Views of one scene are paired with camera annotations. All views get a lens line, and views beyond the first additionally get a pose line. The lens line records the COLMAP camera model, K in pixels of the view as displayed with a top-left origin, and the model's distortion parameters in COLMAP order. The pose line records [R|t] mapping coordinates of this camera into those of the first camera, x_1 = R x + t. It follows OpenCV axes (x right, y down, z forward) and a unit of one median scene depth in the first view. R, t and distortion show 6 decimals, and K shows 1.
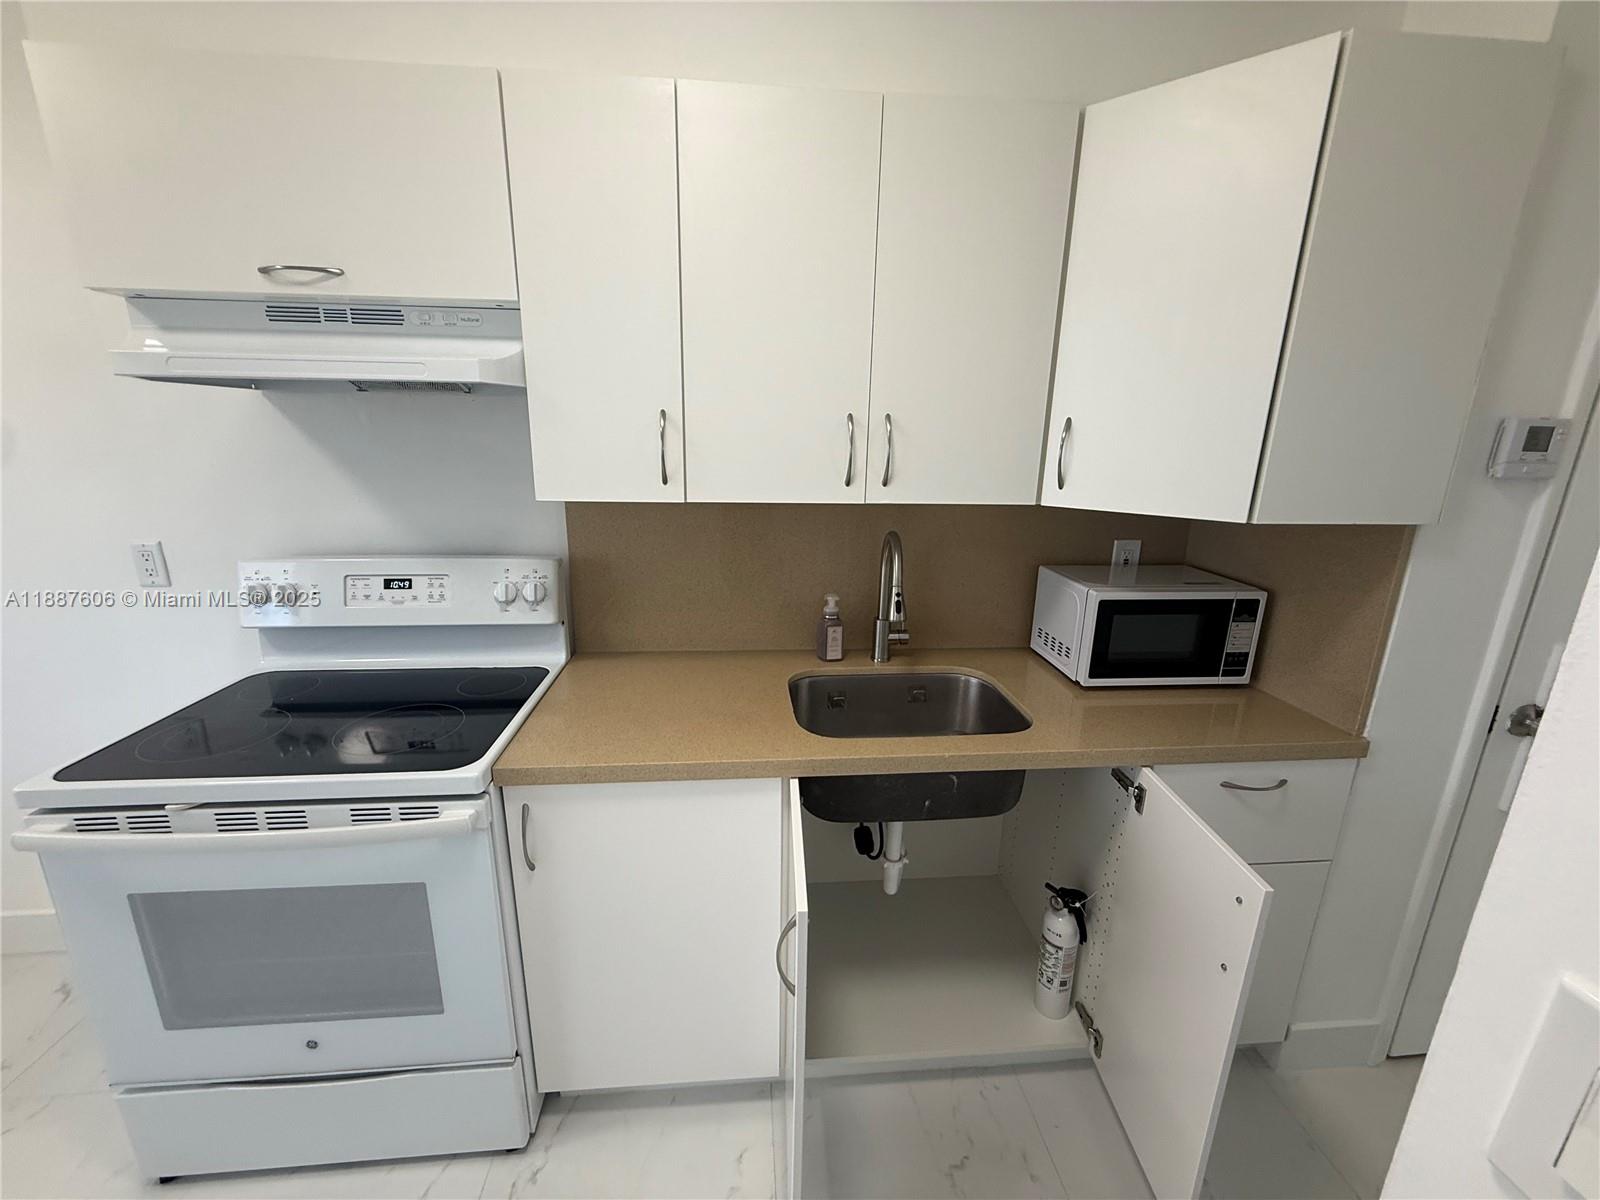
lens RADIAL K [[636.0, 0, 793.5], [0, 636.0, 596.5], [0, 0, 1]] dist [-0.000451, 0.000035]
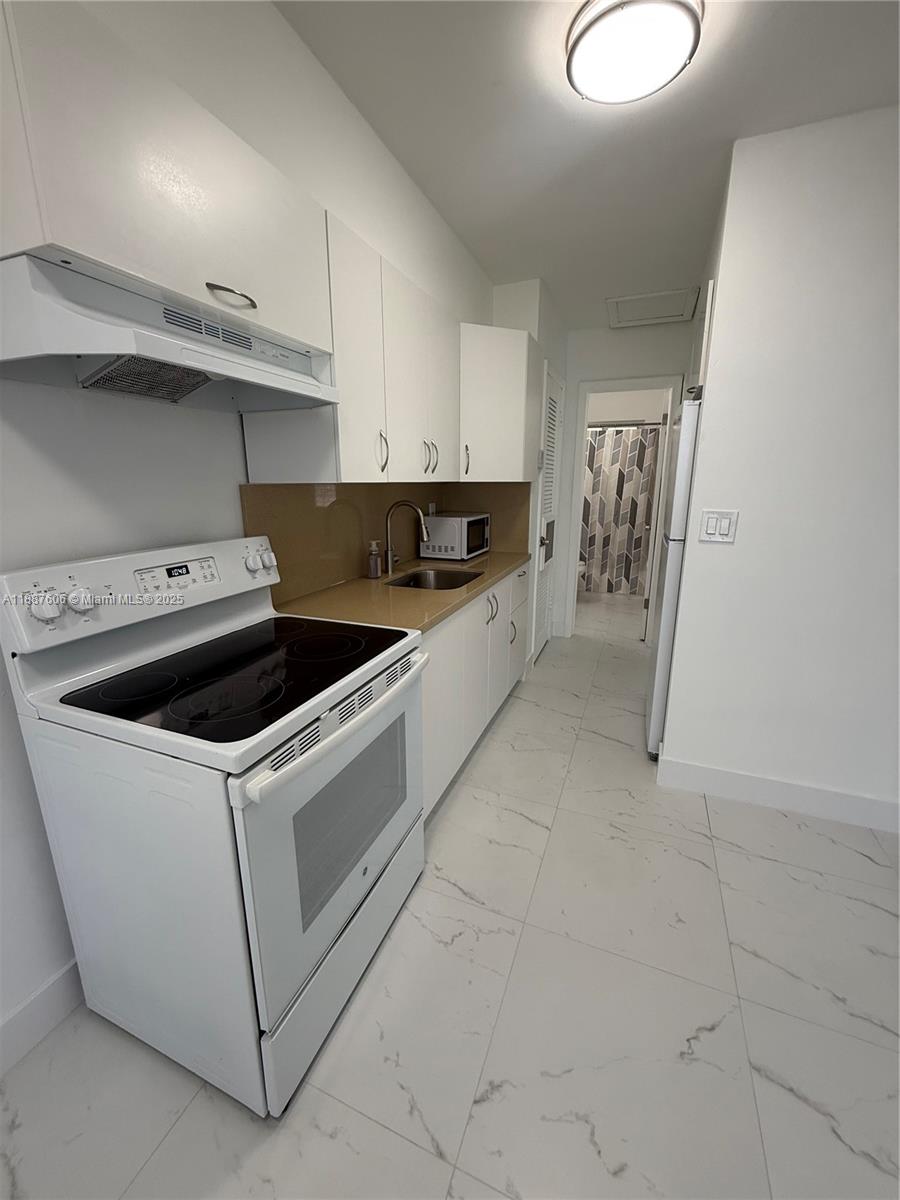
lens RADIAL K [[477.0, 0, 456.5], [0, 477.0, 597.6], [0, 0, 1]] dist [-0.000451, 0.000035]
pose [[0.446011, -0.232400, 0.864329, -1.143779], [0.232325, 0.962661, 0.138955, 0.021889], [-0.864349, 0.138829, 0.483350, 0.188784]]
